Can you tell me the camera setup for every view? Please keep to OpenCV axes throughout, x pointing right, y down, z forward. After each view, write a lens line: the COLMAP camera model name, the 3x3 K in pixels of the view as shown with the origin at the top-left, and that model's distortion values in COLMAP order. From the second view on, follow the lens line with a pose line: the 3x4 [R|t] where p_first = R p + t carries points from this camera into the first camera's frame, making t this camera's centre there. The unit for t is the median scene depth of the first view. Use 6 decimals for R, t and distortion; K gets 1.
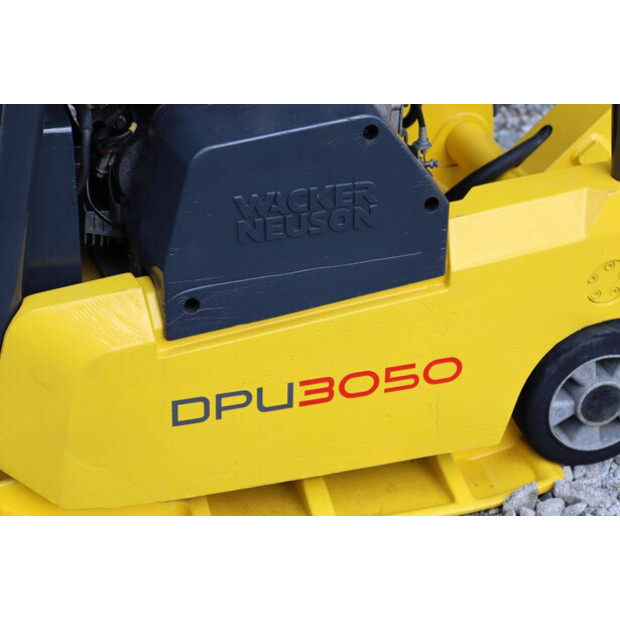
lens RADIAL K [[1438.8, 0, 310.5], [0, 1438.8, 308.1], [0, 0, 1]] dist [0.404051, 0.000000]
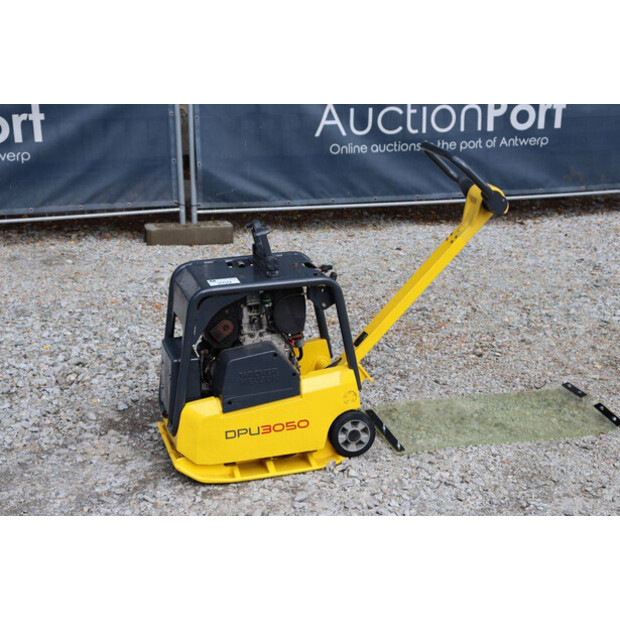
lens RADIAL K [[1180.5, 0, 310.8], [0, 1180.5, 320.8], [0, 0, 1]] dist [0.261738, 0.000000]
pose [[0.996574, -0.050639, -0.065386, 0.319634], [0.034561, 0.973277, -0.227019, 0.465458], [0.075135, 0.223982, 0.971693, -1.896320]]
